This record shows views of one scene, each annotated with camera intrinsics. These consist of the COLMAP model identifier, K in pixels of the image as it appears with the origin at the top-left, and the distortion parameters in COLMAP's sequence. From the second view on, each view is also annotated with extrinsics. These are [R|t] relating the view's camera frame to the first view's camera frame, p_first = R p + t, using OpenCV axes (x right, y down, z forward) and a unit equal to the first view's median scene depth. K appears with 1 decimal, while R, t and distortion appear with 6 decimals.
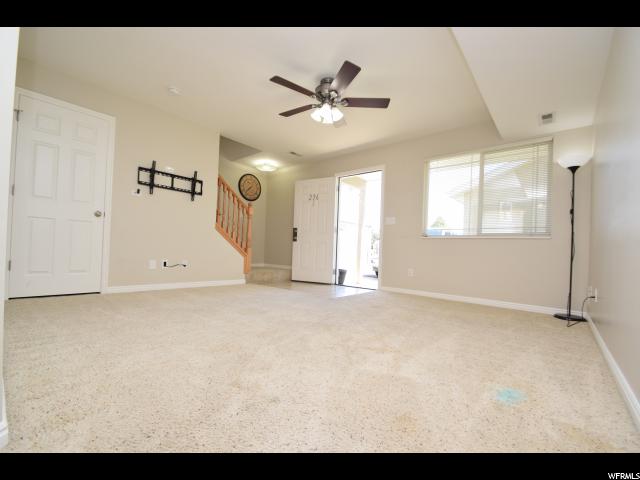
lens RADIAL K [[281.6, 0, 319.9], [0, 281.6, 241.3], [0, 0, 1]] dist [-0.000661, -0.000293]
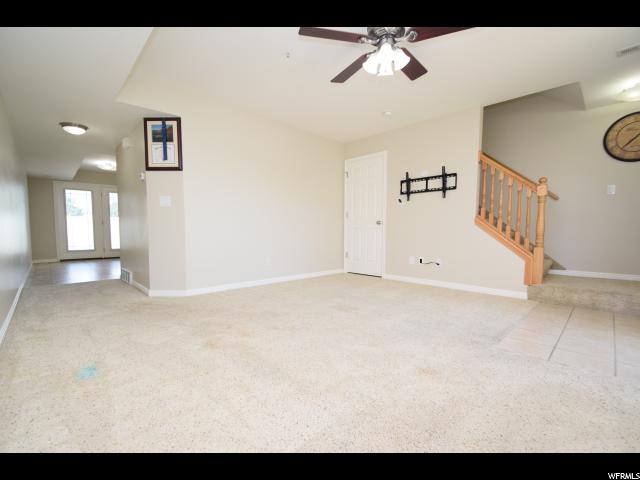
lens RADIAL K [[281.6, 0, 303.6], [0, 281.6, 248.3], [0, 0, 1]] dist [-0.000661, -0.000293]
pose [[-0.146676, 0.005463, -0.989170, 0.582210], [0.013105, 0.999908, 0.003579, 0.019929], [0.989098, -0.012438, -0.146734, 0.675753]]
